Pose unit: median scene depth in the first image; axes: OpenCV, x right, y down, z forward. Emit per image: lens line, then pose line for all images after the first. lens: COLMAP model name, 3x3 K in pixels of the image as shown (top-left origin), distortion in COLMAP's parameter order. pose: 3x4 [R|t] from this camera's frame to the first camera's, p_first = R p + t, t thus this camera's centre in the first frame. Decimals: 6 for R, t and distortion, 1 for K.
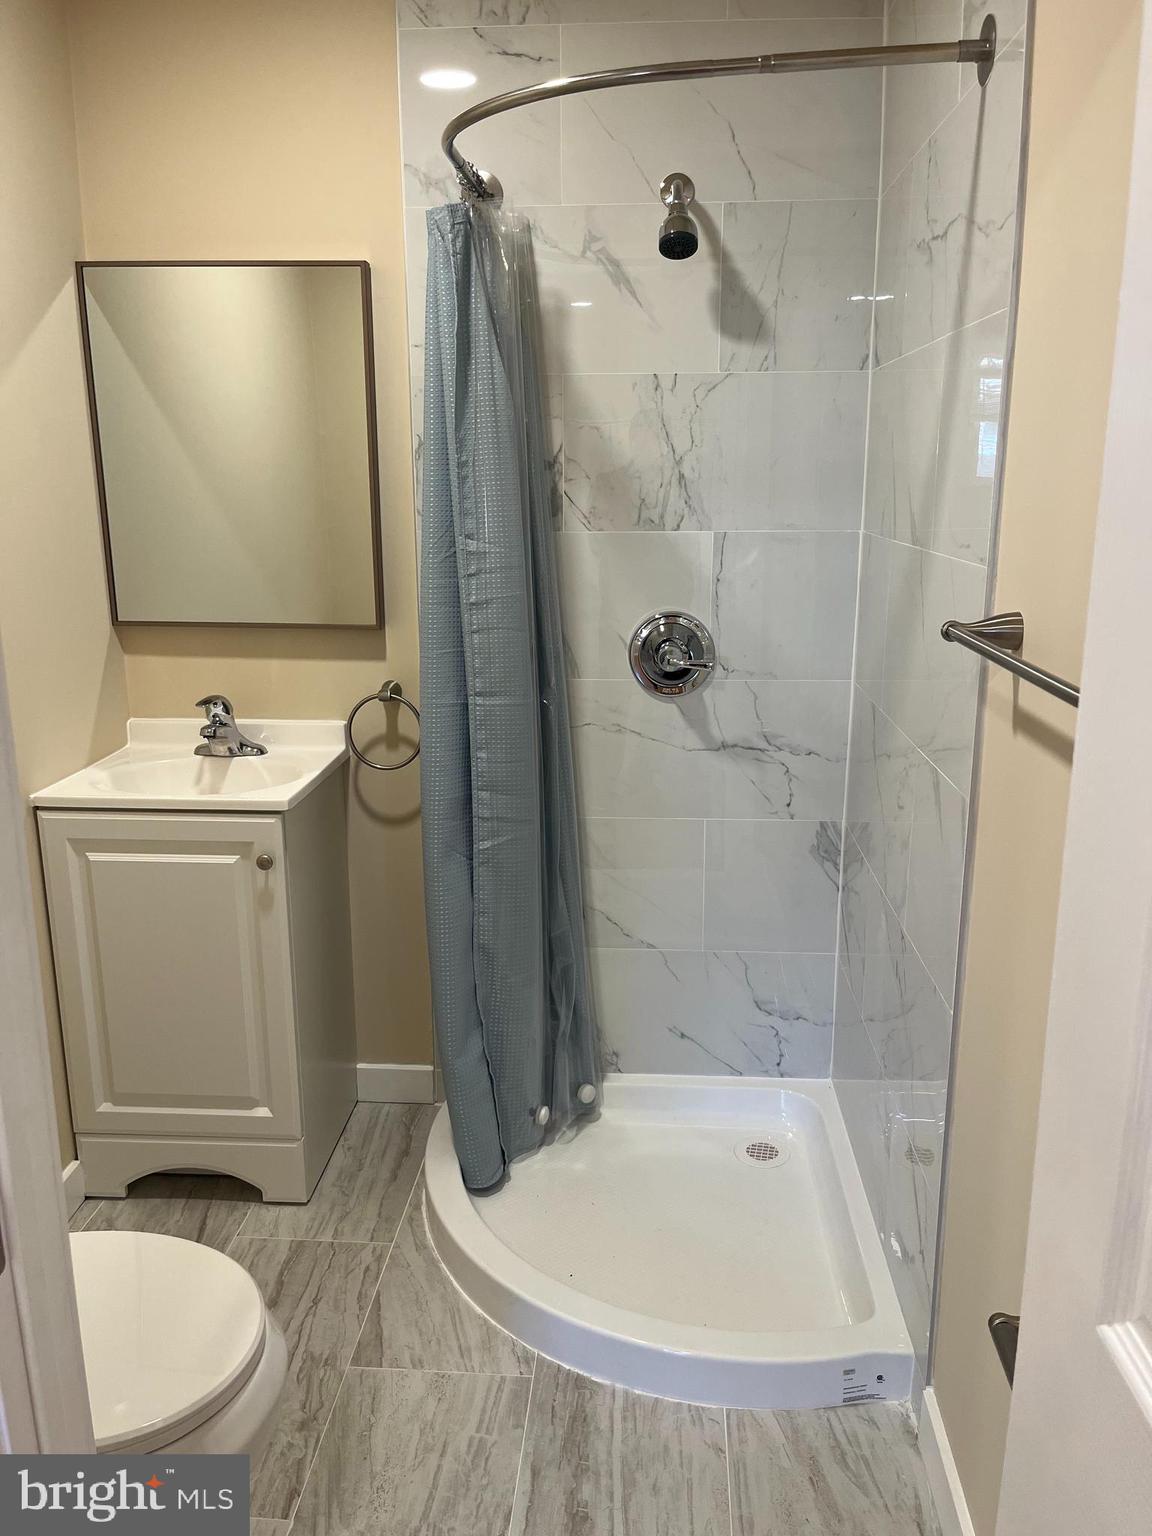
lens RADIAL K [[1144.3, 0, 573.0], [0, 1144.3, 755.9], [0, 0, 1]] dist [0.073152, -0.103455]
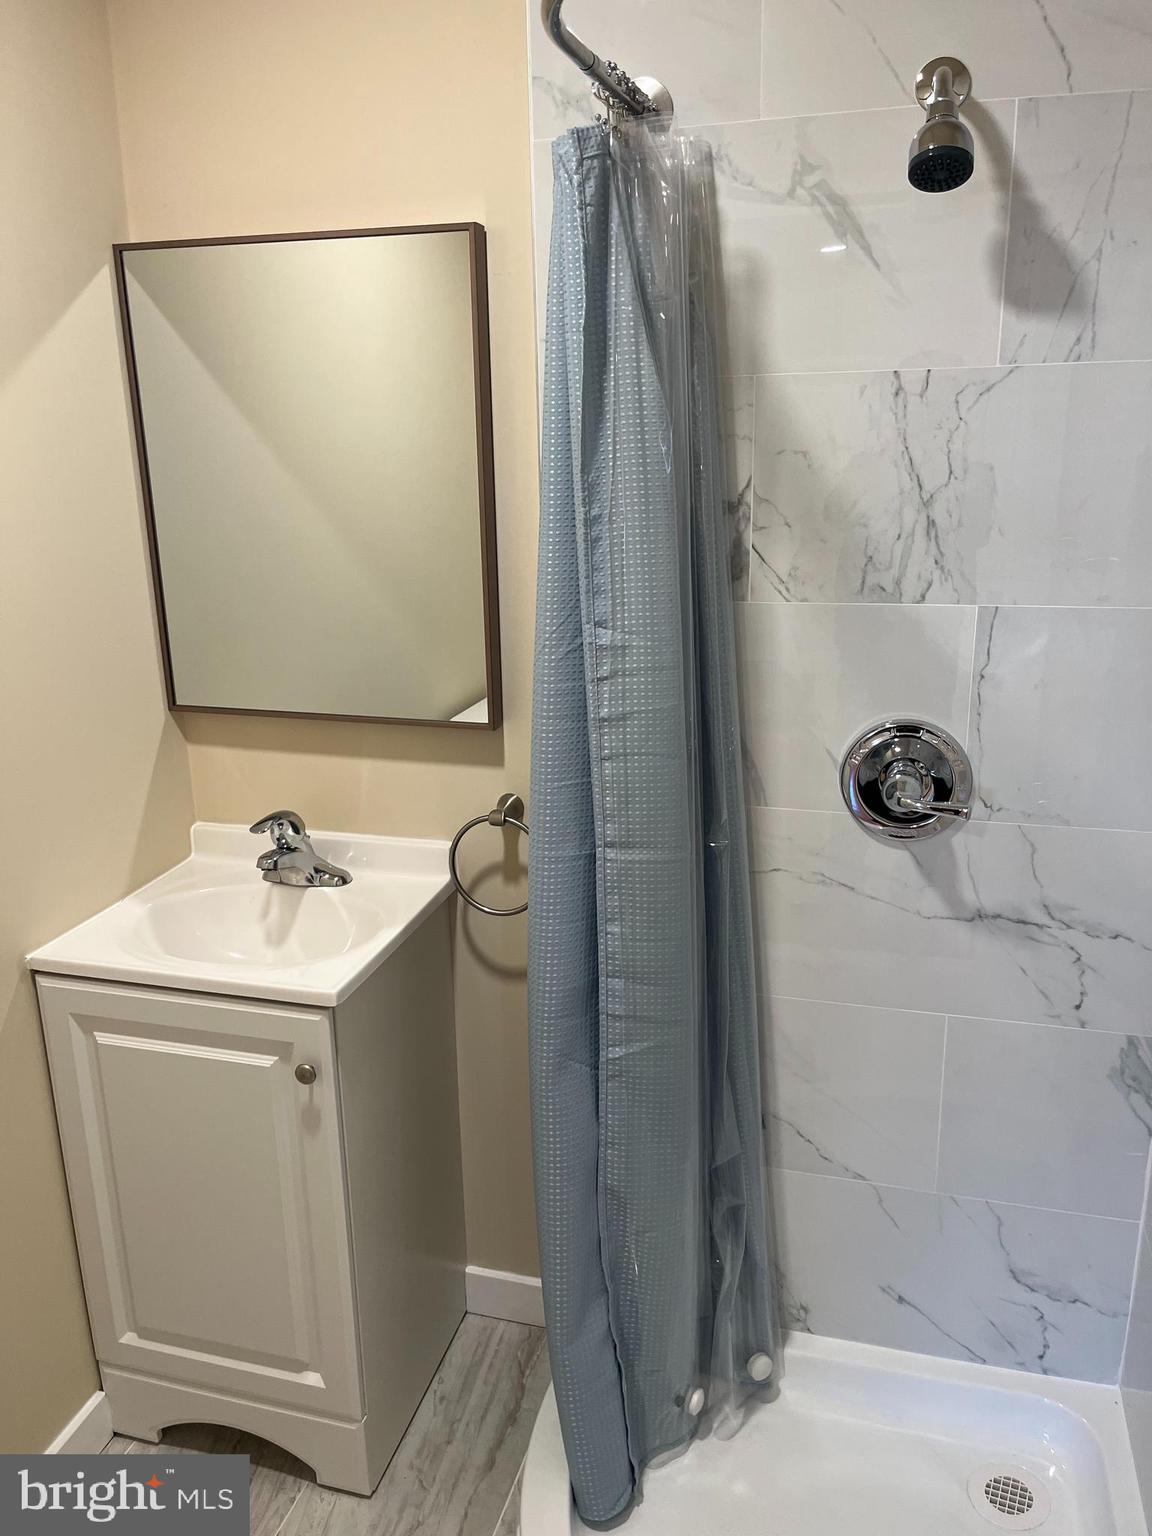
lens RADIAL K [[1144.3, 0, 573.0], [0, 1144.3, 755.9], [0, 0, 1]] dist [0.073152, -0.103455]
pose [[0.977703, 0.040556, -0.206038, 0.035207], [-0.032109, 0.998507, 0.044181, -0.133280], [0.207523, -0.036580, 0.977546, 0.304535]]
